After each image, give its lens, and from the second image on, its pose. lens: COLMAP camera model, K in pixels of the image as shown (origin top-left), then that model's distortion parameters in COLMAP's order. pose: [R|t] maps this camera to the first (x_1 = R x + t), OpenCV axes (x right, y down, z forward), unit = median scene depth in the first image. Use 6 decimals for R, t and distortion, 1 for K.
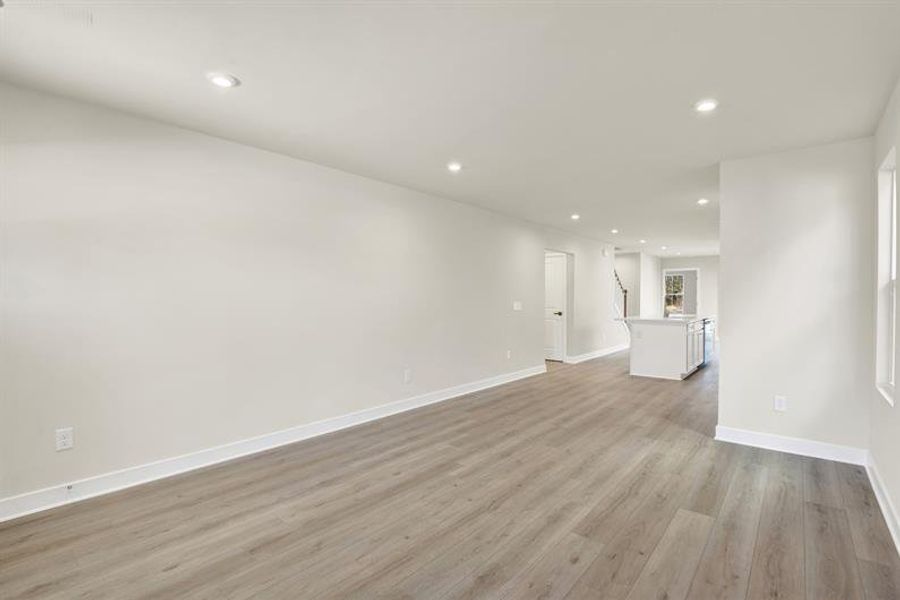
lens RADIAL K [[428.5, 0, 460.0], [0, 428.5, 301.6], [0, 0, 1]] dist [-0.002840, -0.000524]
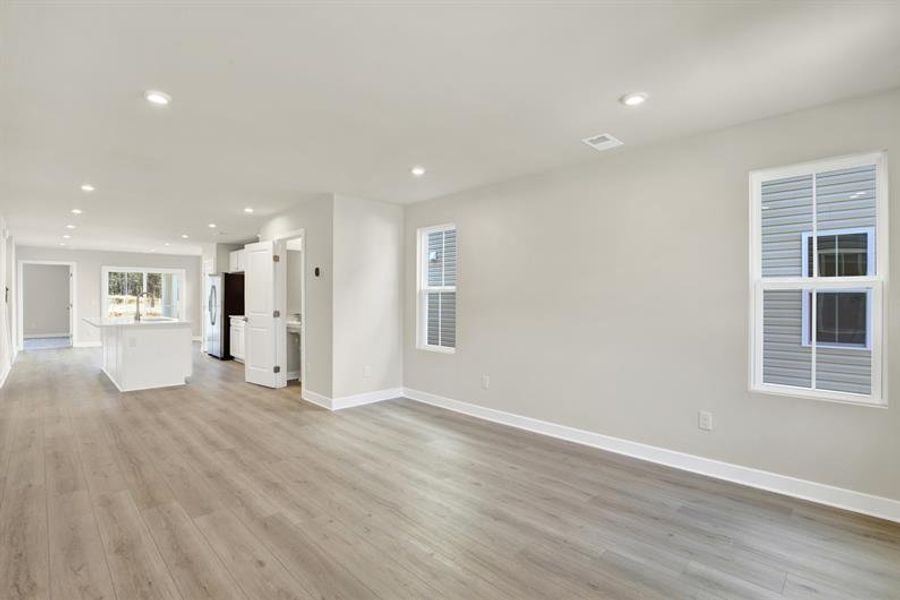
lens RADIAL K [[432.4, 0, 448.6], [0, 432.4, 298.4], [0, 0, 1]] dist [-0.000001, -0.000155]
pose [[0.110283, 0.000038, 0.993900, -0.724505], [0.008133, 0.999966, -0.000941, -0.005581], [-0.993867, 0.008187, 0.110279, 0.586777]]
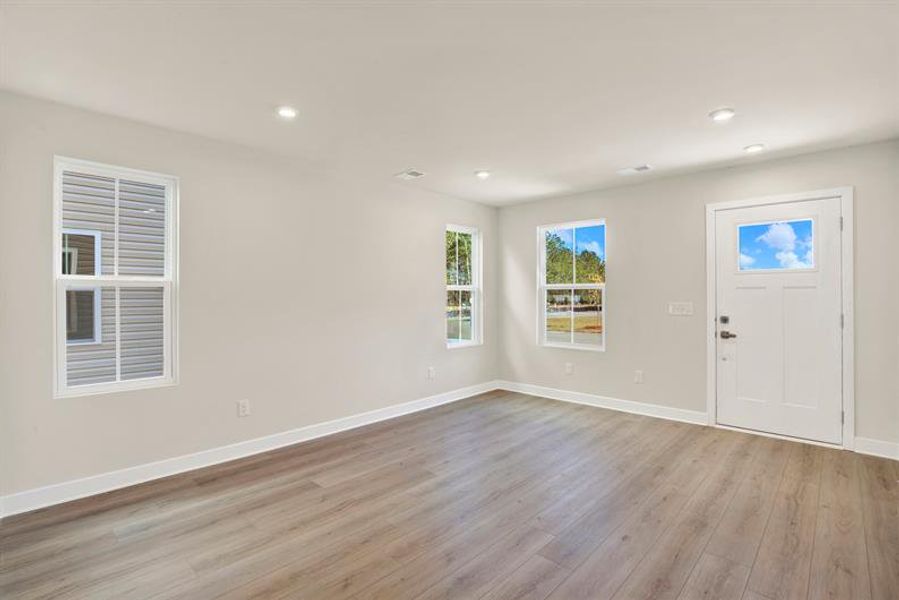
lens RADIAL K [[431.9, 0, 448.1], [0, 431.9, 298.4], [0, 0, 1]] dist [-0.000001, -0.000155]
pose [[-0.997861, -0.002096, 0.065336, 0.099031], [-0.001426, 0.999946, 0.010301, -0.013111], [-0.065354, 0.010186, -0.997810, 1.621352]]
